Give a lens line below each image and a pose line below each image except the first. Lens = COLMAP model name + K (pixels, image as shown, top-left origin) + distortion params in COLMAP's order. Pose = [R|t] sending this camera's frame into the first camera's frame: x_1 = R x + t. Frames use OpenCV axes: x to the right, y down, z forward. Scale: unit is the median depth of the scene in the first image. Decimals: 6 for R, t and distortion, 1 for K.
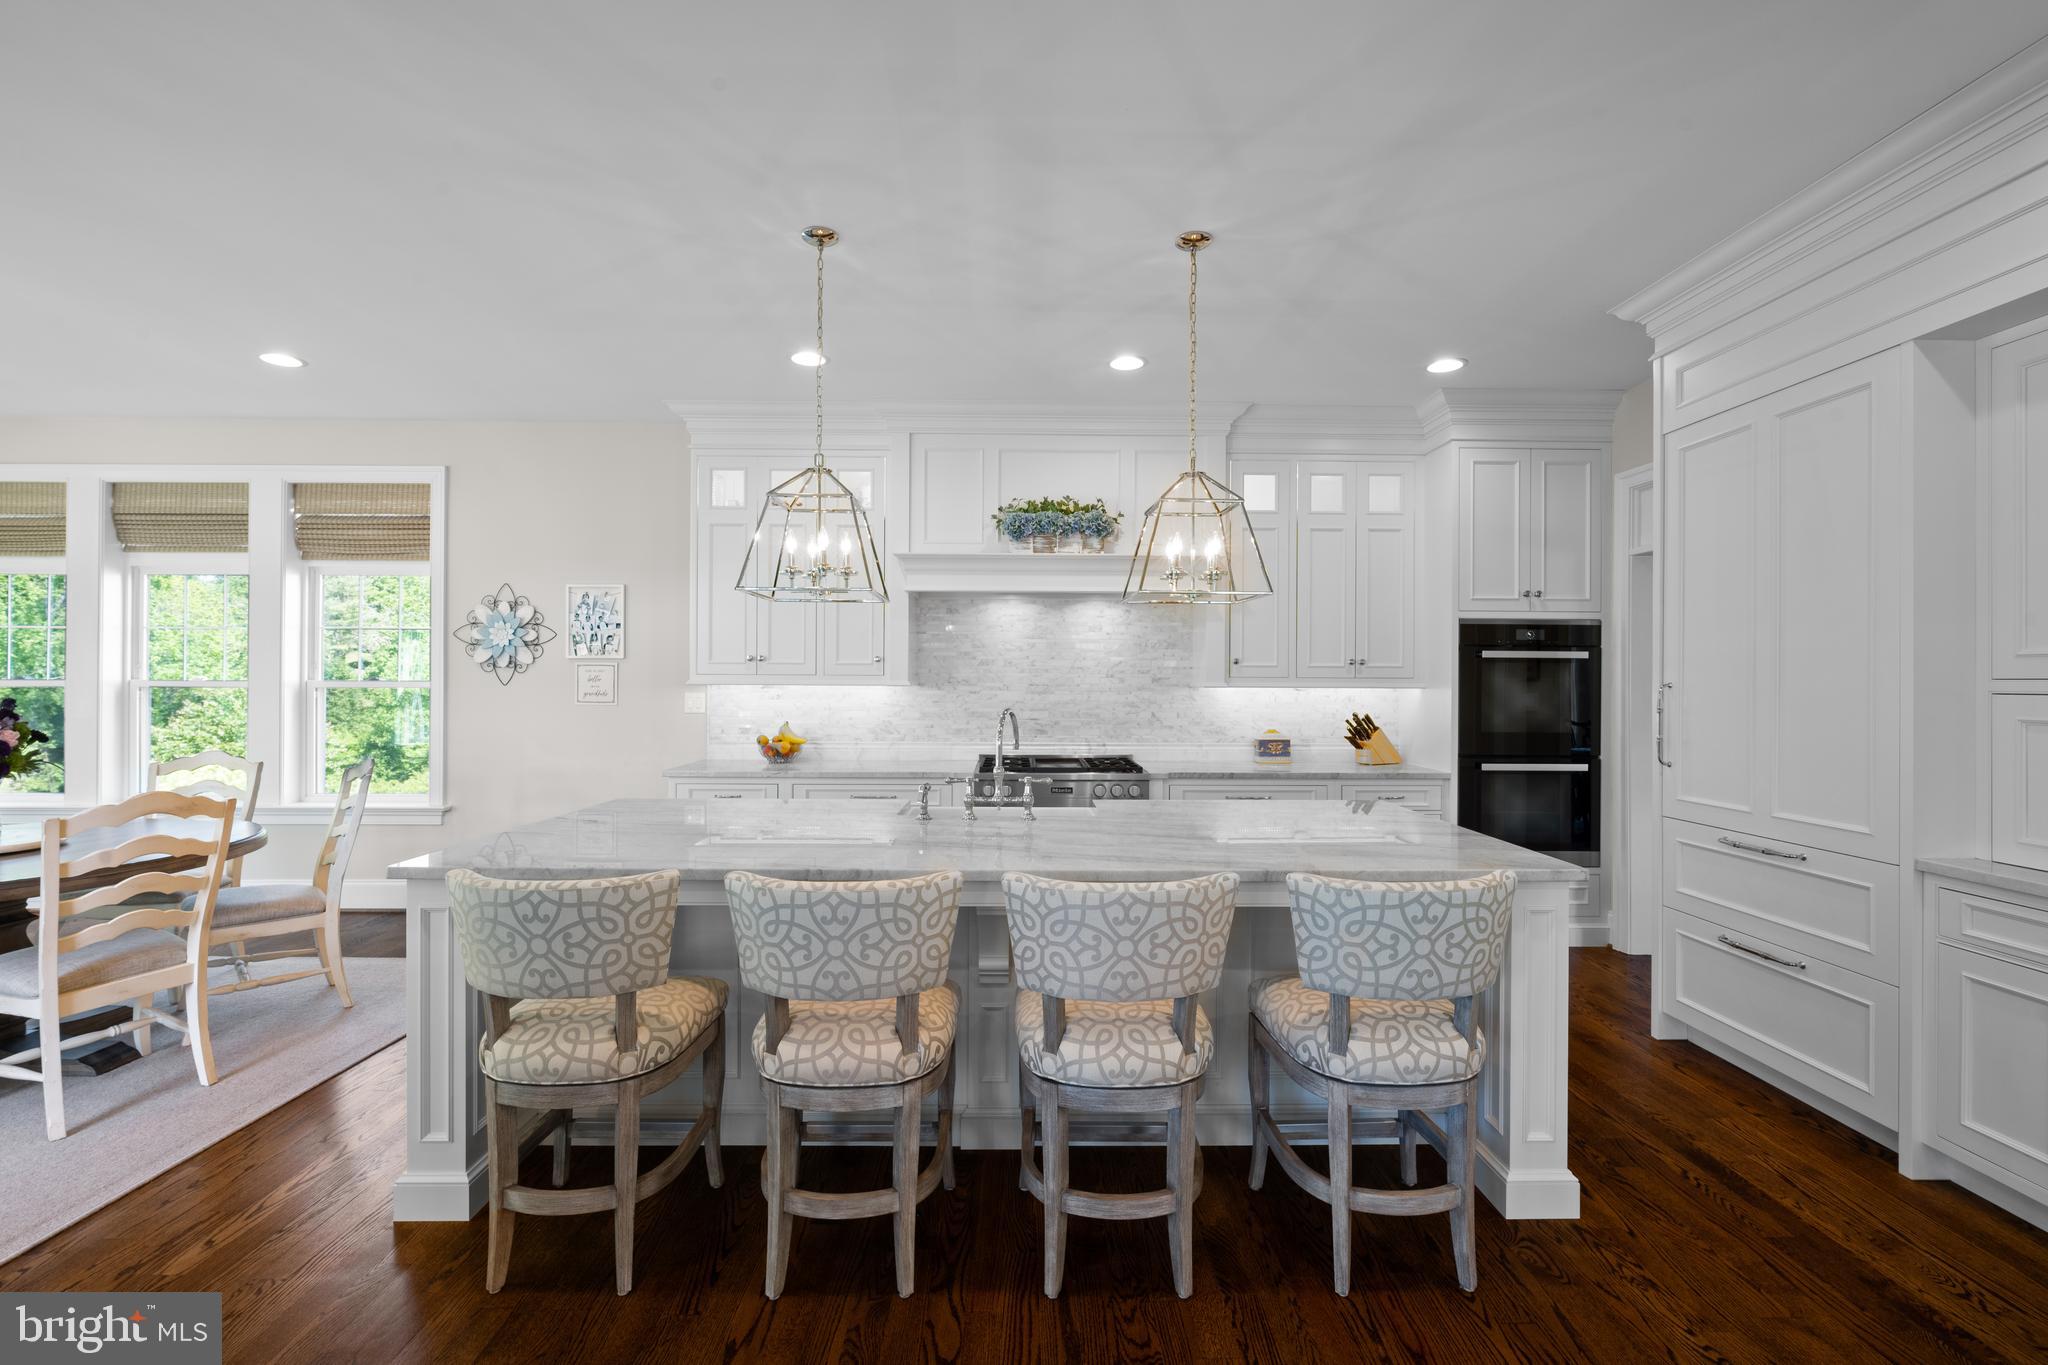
lens RADIAL K [[865.2, 0, 1024.6], [0, 865.2, 679.1], [0, 0, 1]] dist [-0.002608, 0.000040]
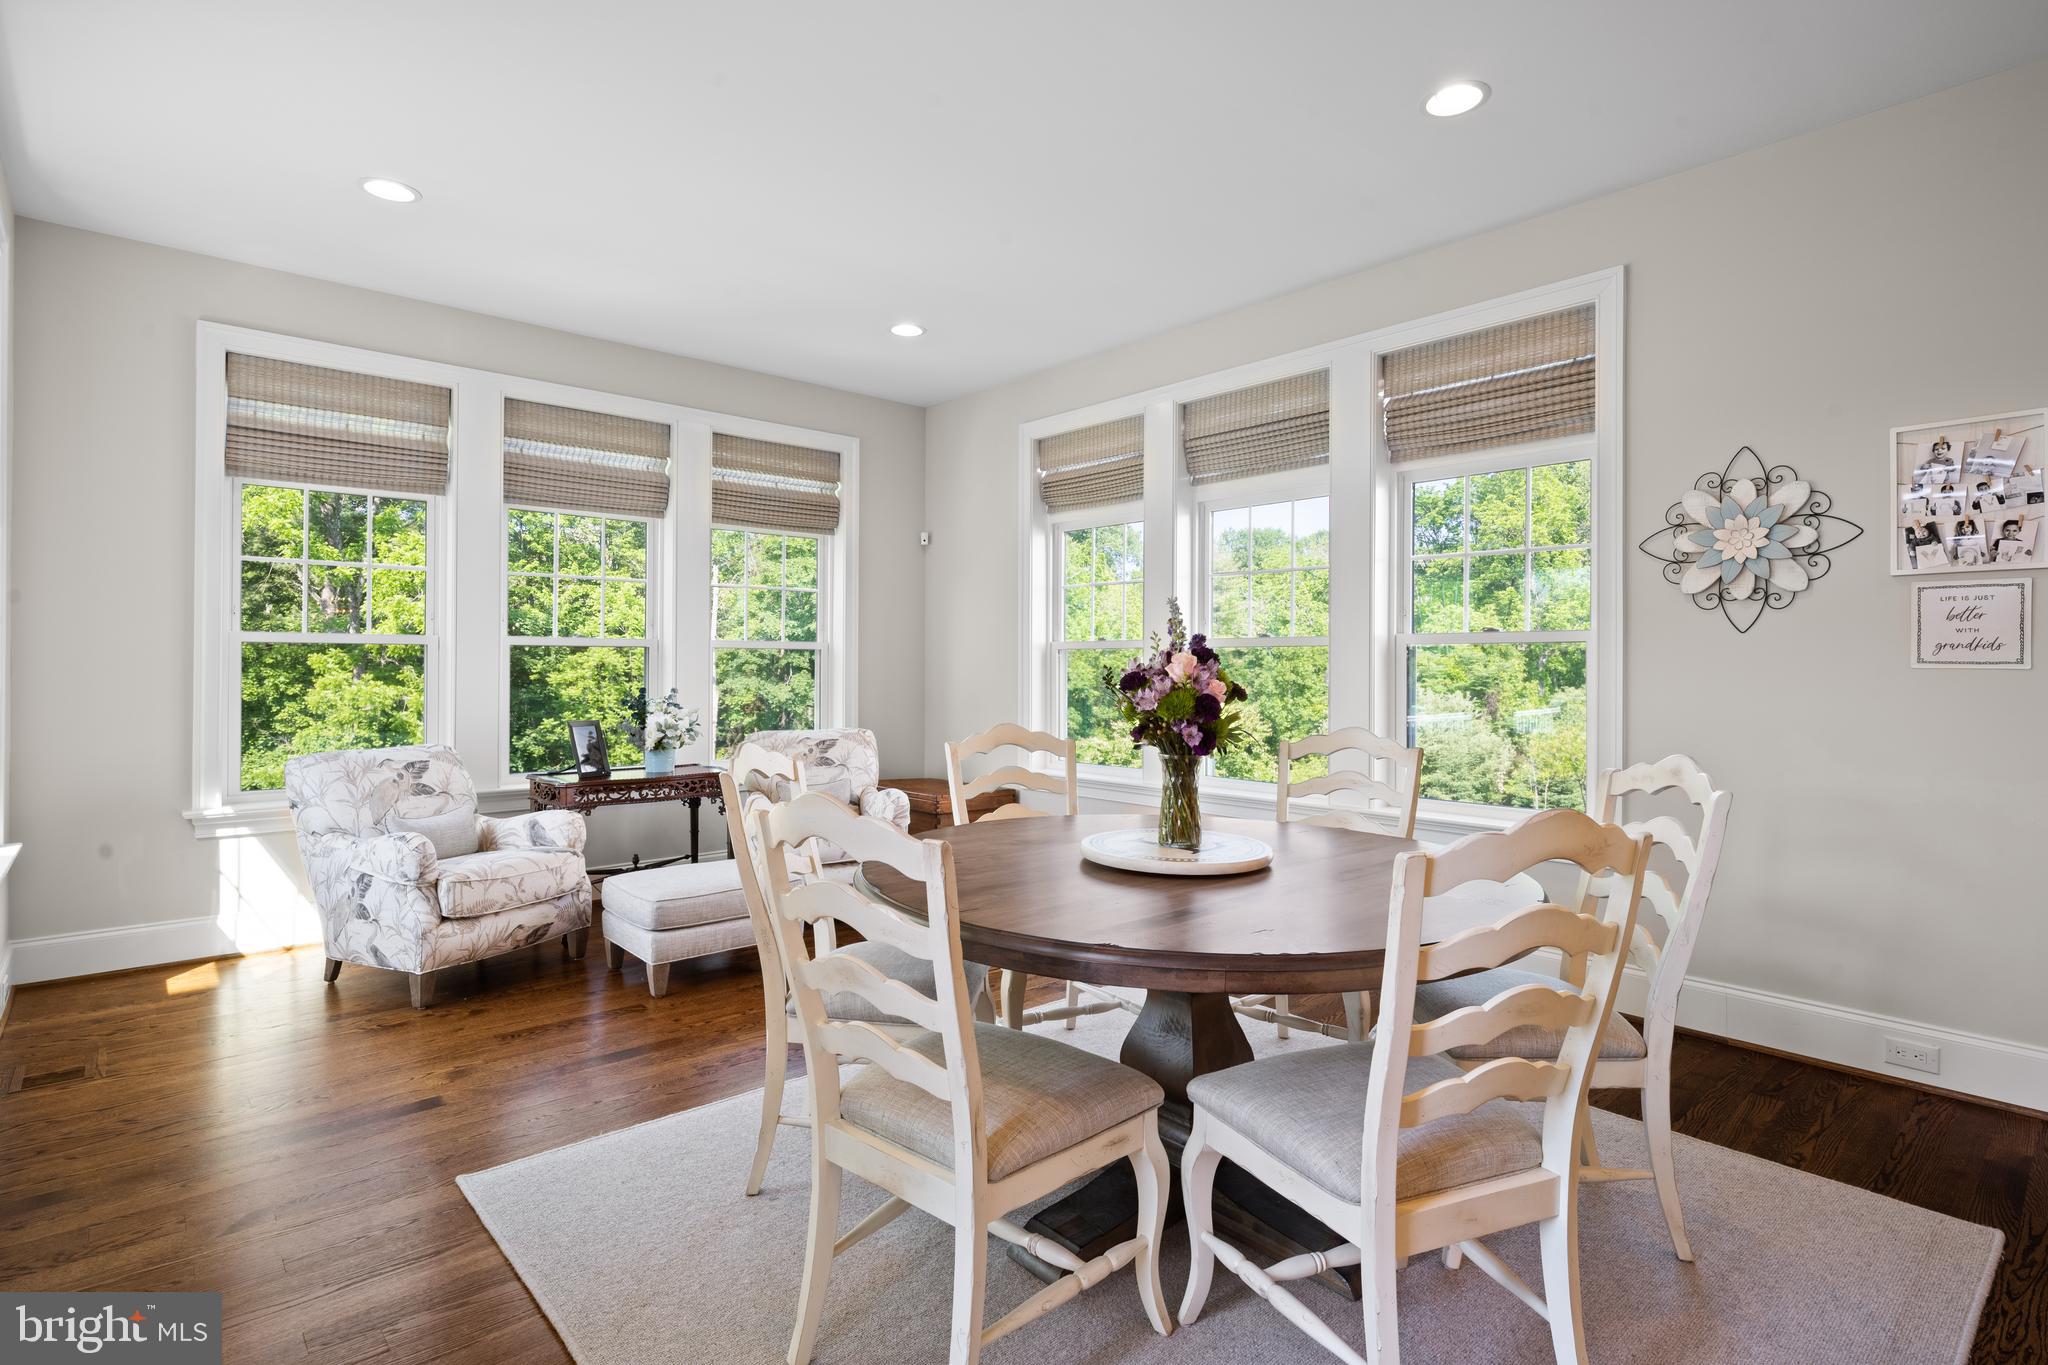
lens RADIAL K [[1003.8, 0, 1025.2], [0, 1003.8, 663.7], [0, 0, 1]] dist [-0.003578, 0.000832]
pose [[0.658762, -0.003604, -0.752343, -0.425795], [-0.001160, 0.999982, -0.005806, 0.031210], [0.752351, 0.004698, 0.658746, 0.240855]]
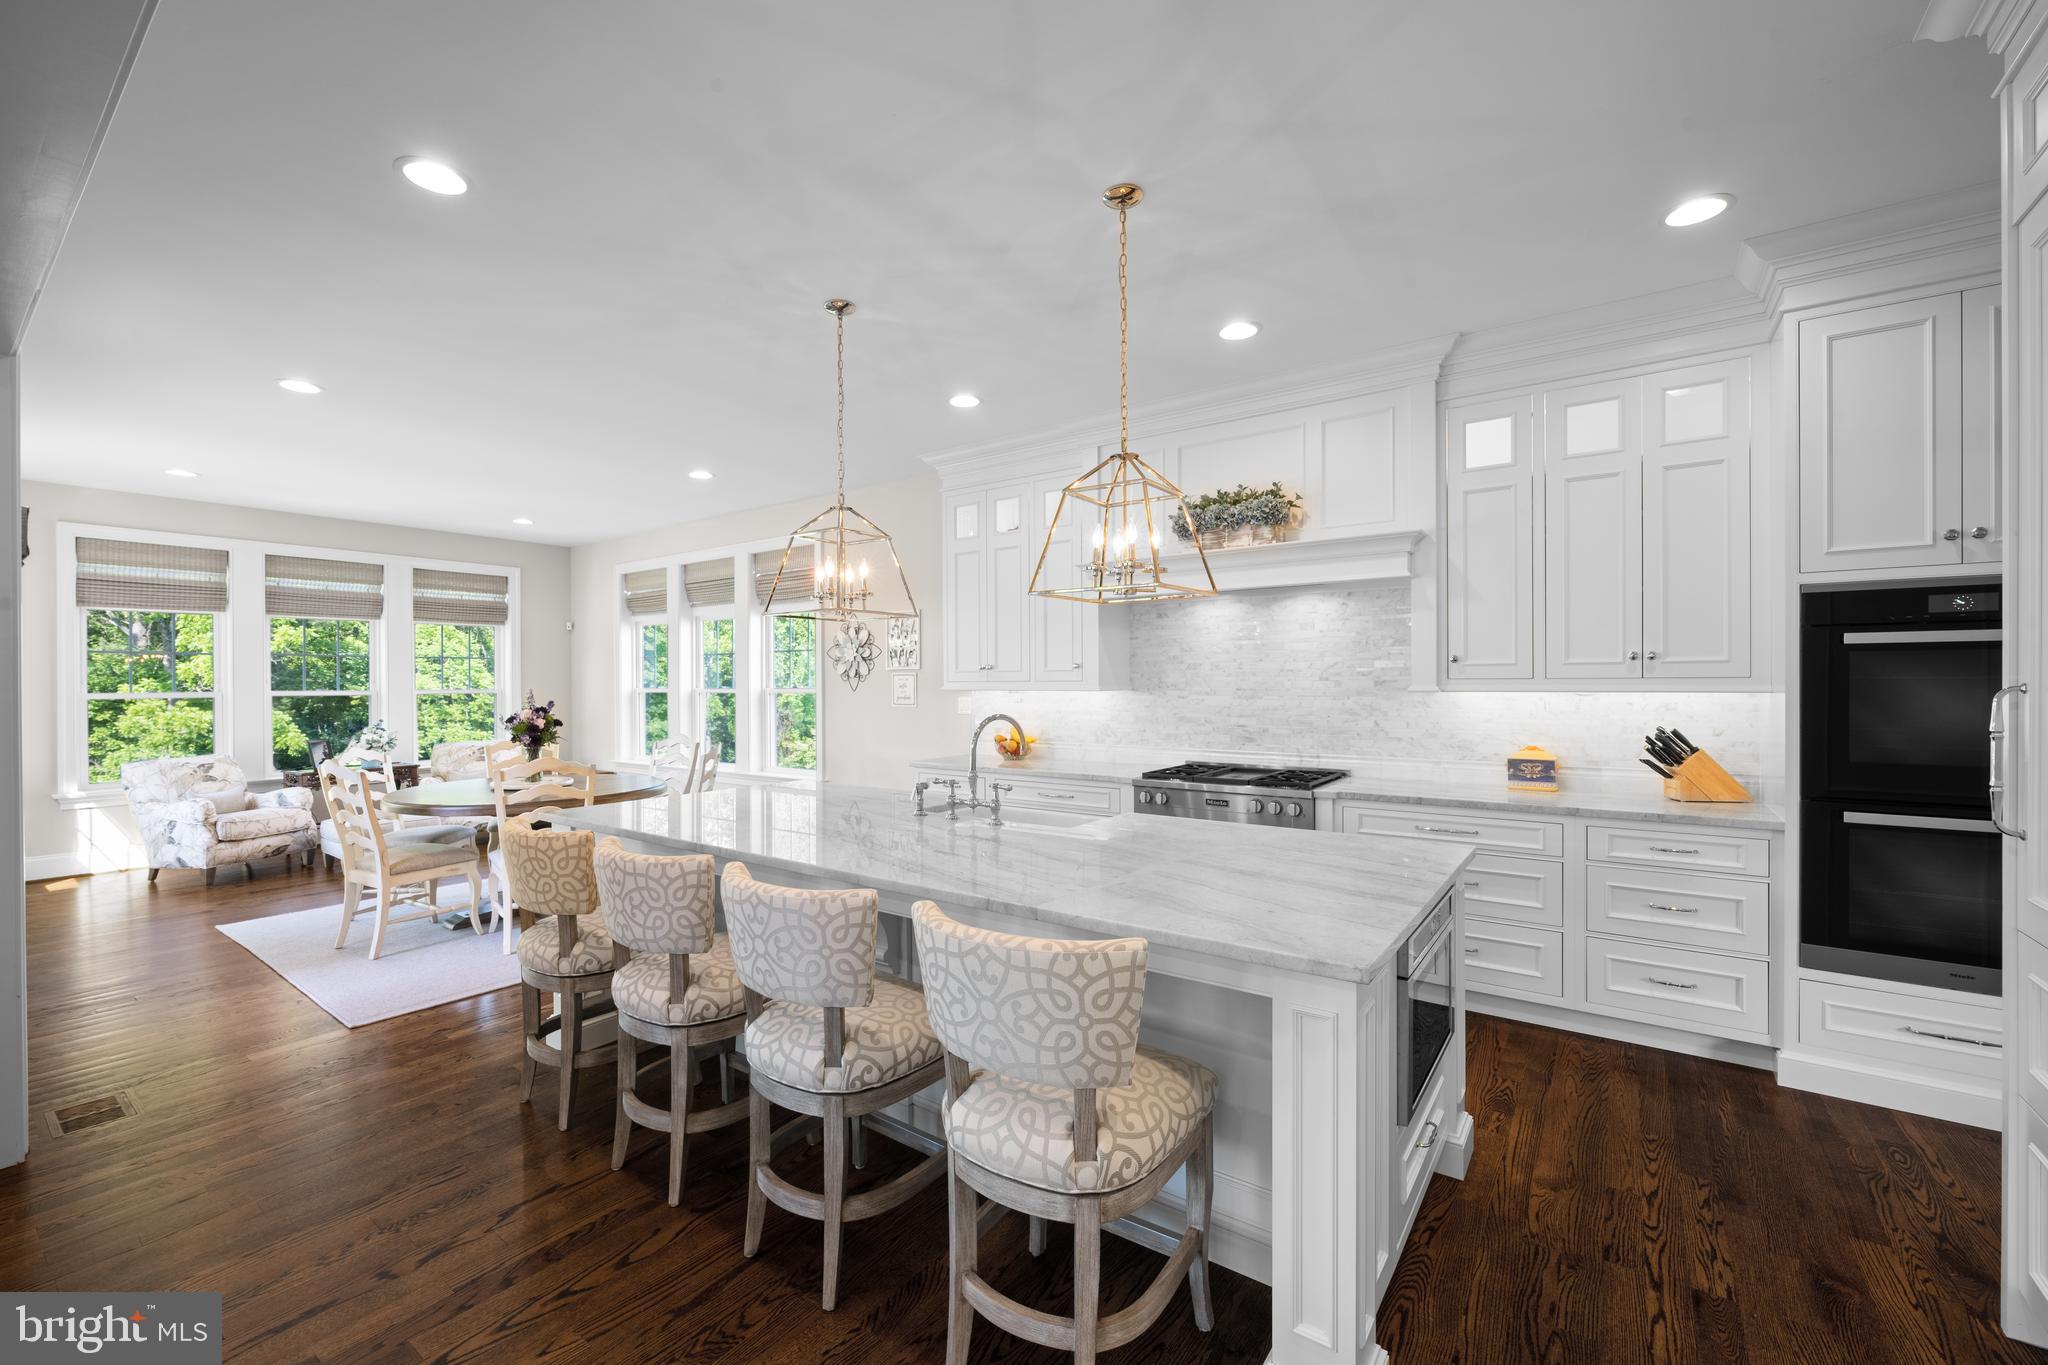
lens RADIAL K [[825.3, 0, 1028.1], [0, 825.3, 685.9], [0, 0, 1]] dist [-0.005127, -0.000229]
pose [[0.806110, -0.006143, -0.591734, 0.358526], [0.009109, 0.999956, 0.002028, -0.000843], [0.591695, -0.007025, 0.806131, 0.144471]]
